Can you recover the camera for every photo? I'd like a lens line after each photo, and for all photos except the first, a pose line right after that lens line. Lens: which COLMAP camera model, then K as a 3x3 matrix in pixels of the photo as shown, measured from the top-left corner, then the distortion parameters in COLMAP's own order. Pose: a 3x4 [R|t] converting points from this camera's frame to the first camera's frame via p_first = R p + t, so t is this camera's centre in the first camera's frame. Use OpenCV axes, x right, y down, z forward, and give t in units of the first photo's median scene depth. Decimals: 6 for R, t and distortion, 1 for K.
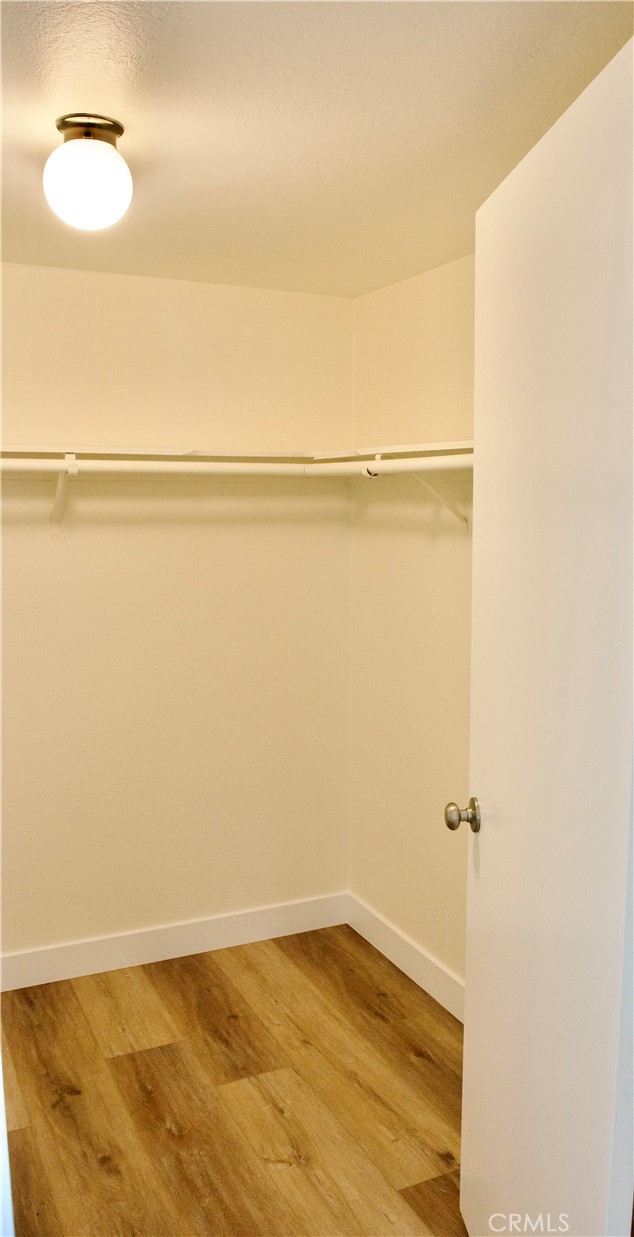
lens RADIAL K [[988.3, 0, 320.9], [0, 988.3, 623.5], [0, 0, 1]] dist [-0.057726, 0.006978]
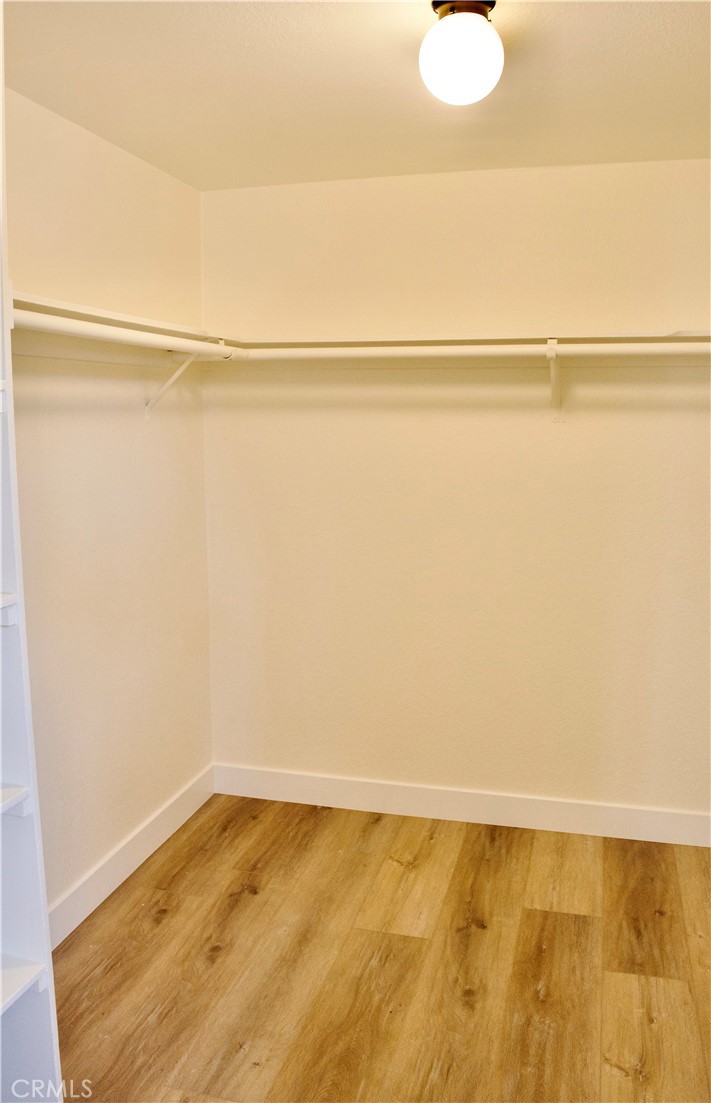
lens RADIAL K [[873.3, 0, 361.2], [0, 873.3, 544.8], [0, 0, 1]] dist [-0.055652, 0.020109]
pose [[0.764790, 0.095811, -0.637115, 0.216660], [-0.078504, 0.995370, 0.055449, 0.012862], [0.639478, 0.007609, 0.768771, 0.161657]]
